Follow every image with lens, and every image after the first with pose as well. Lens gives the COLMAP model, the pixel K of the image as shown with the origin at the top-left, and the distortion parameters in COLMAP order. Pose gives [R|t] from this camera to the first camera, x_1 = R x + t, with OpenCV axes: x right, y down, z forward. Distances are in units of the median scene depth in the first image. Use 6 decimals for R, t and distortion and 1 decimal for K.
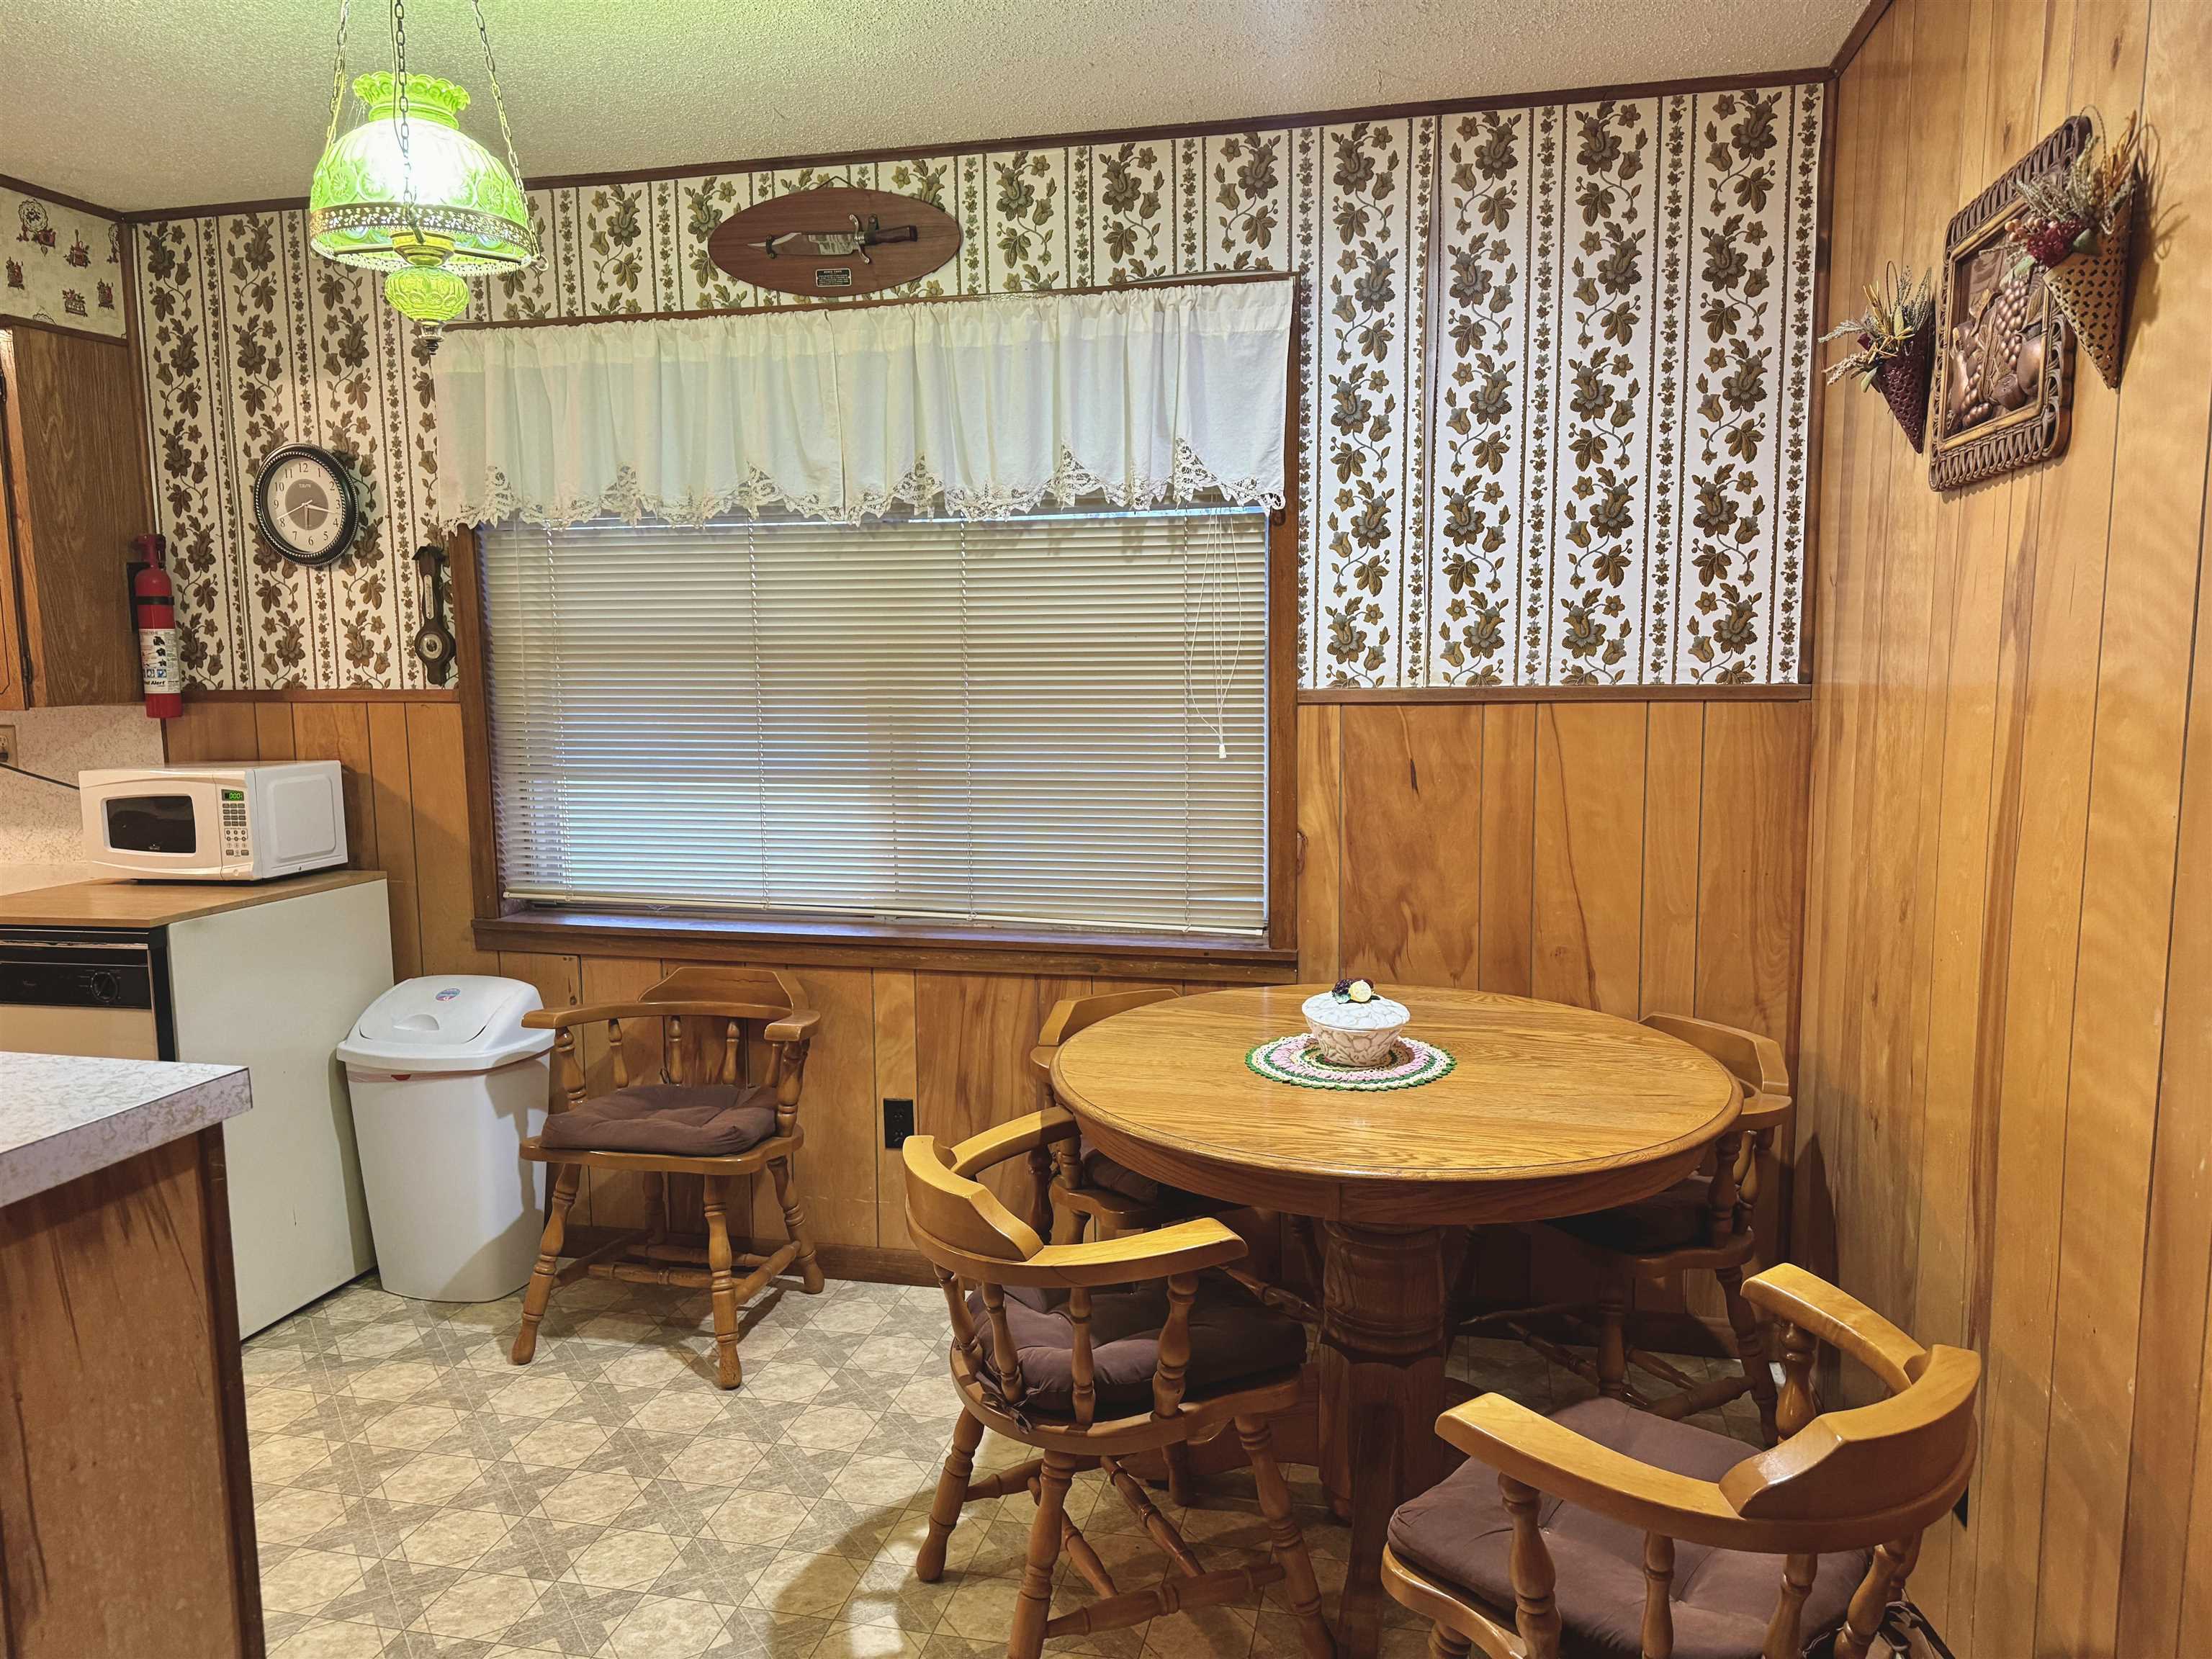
lens RADIAL K [[1544.5, 0, 1114.5], [0, 1544.5, 832.9], [0, 0, 1]] dist [0.073880, -0.089624]
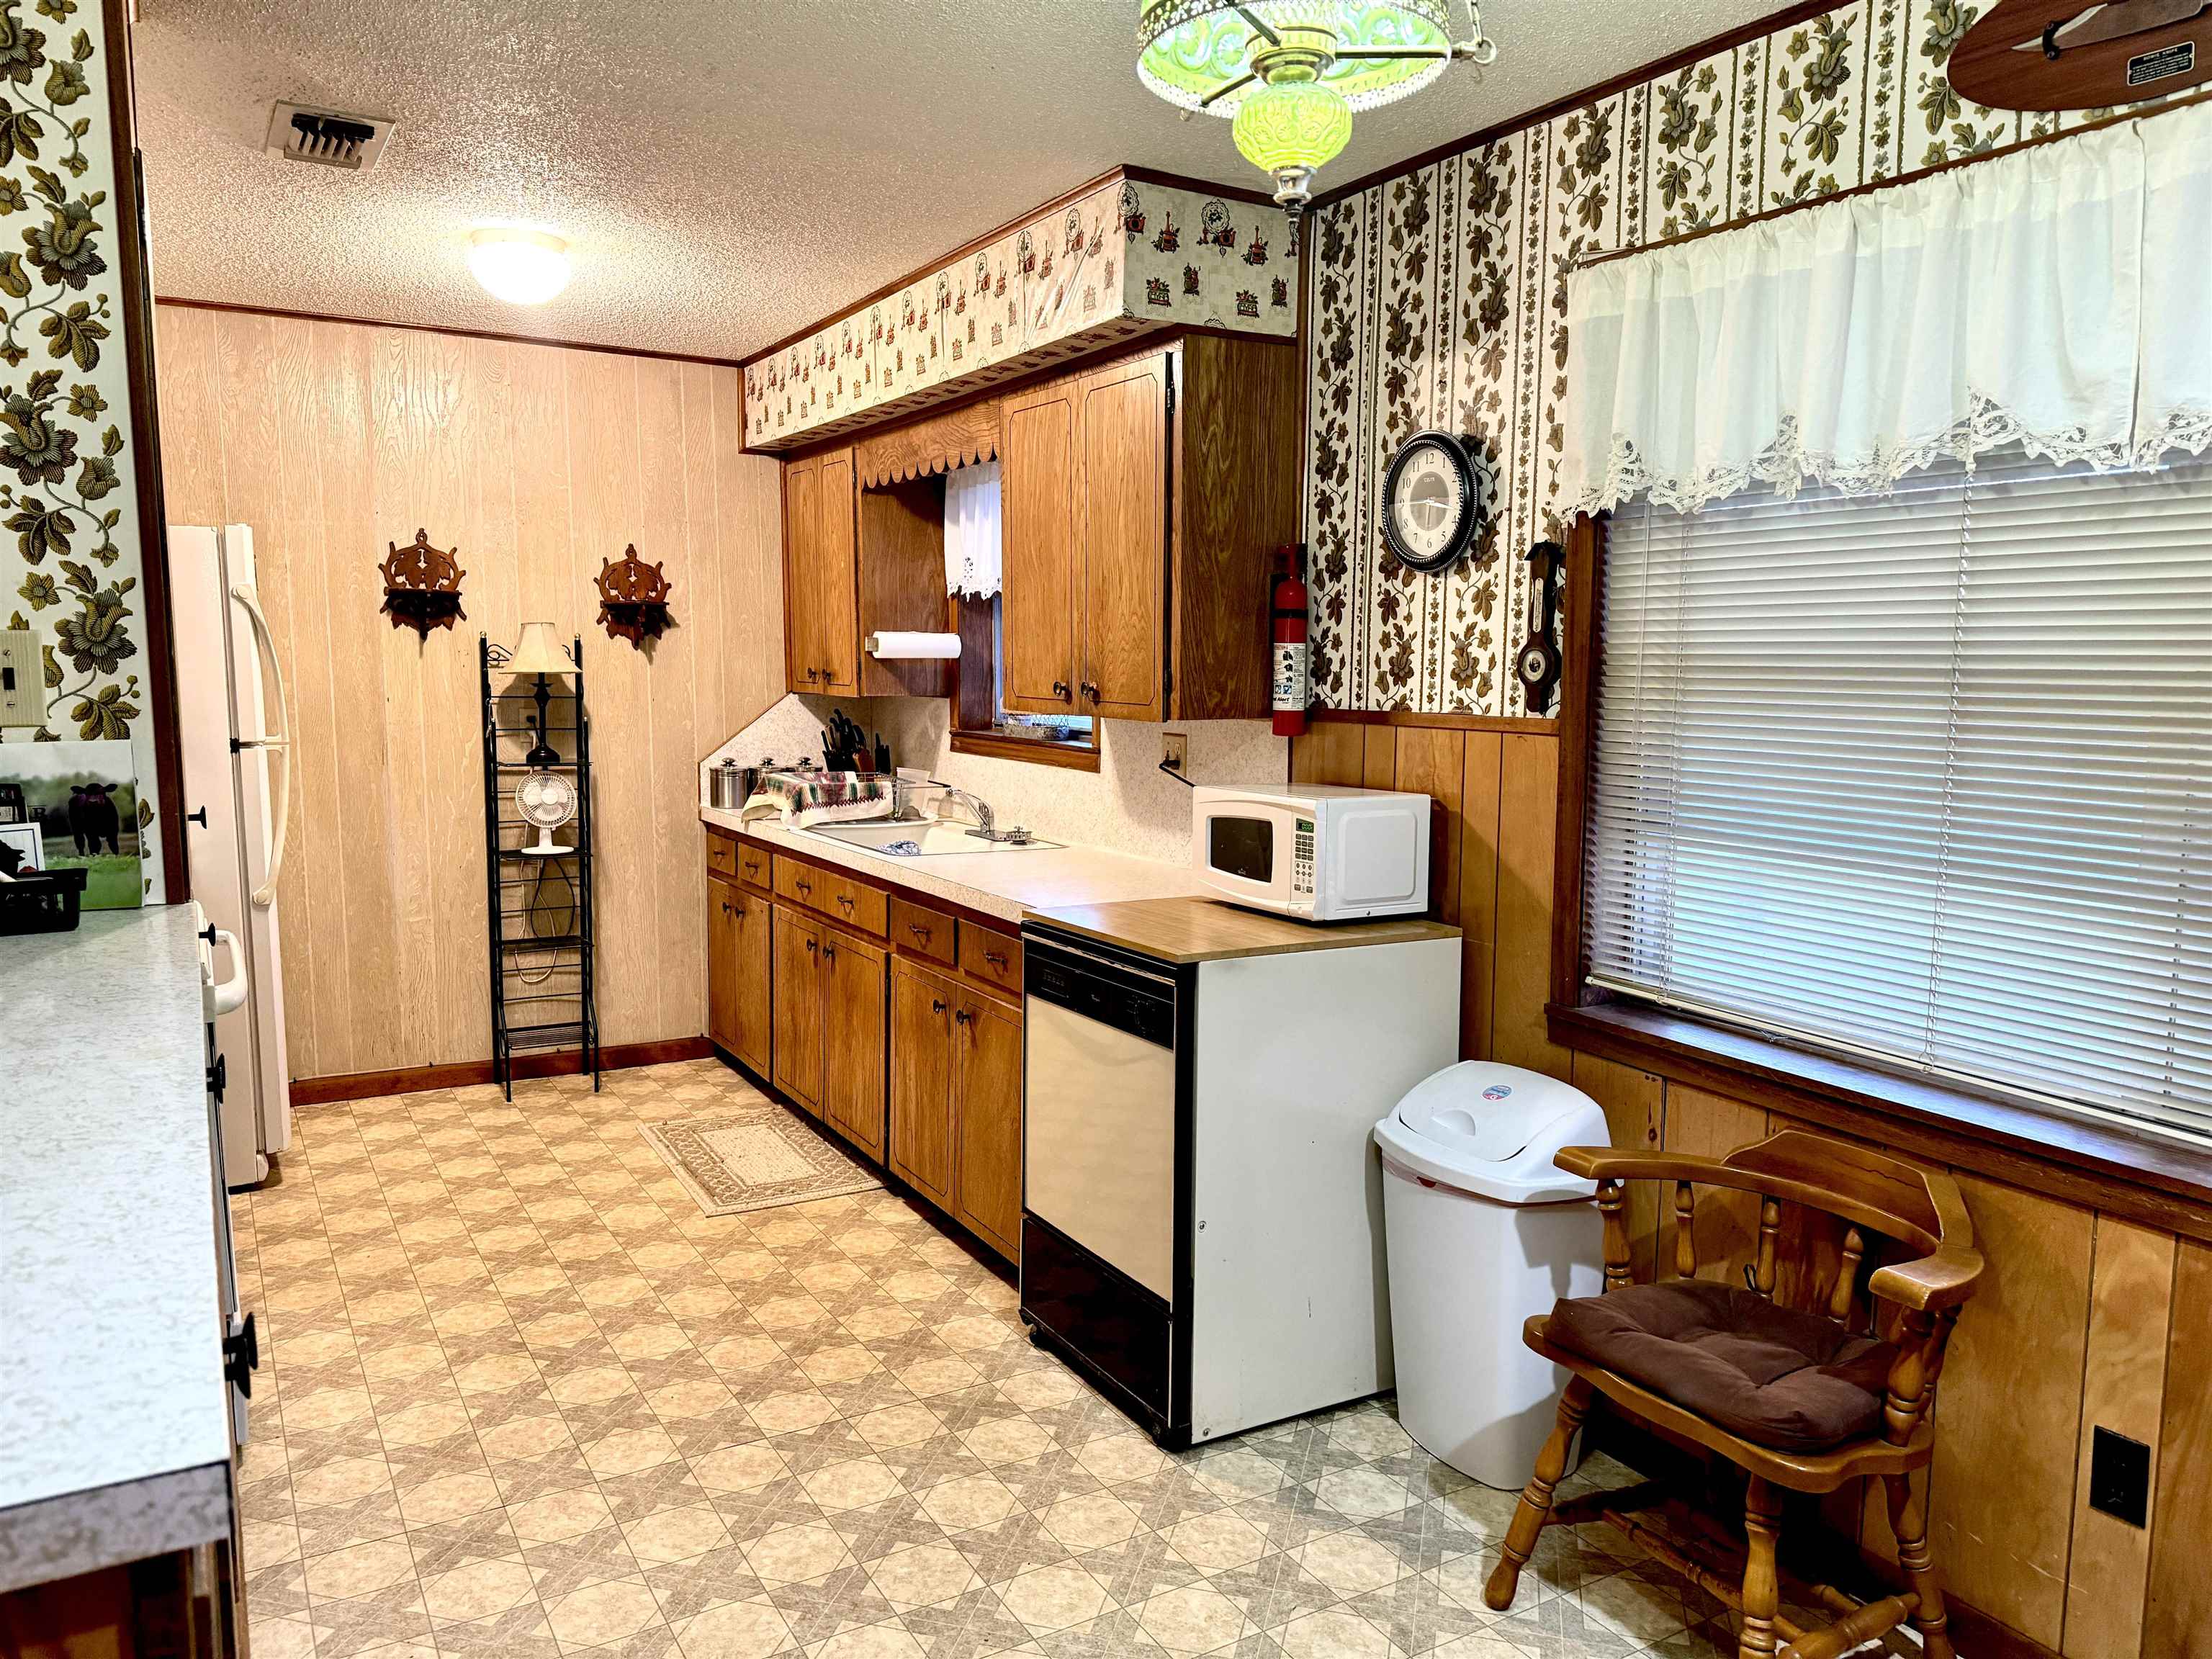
lens RADIAL K [[1544.5, 0, 1100.5], [0, 1544.5, 830.6], [0, 0, 1]] dist [0.073880, -0.089624]
pose [[0.683200, 0.097025, -0.723757, 0.004878], [-0.104995, 0.993887, 0.034127, -0.039886], [0.722644, 0.052675, 0.689211, 0.297801]]
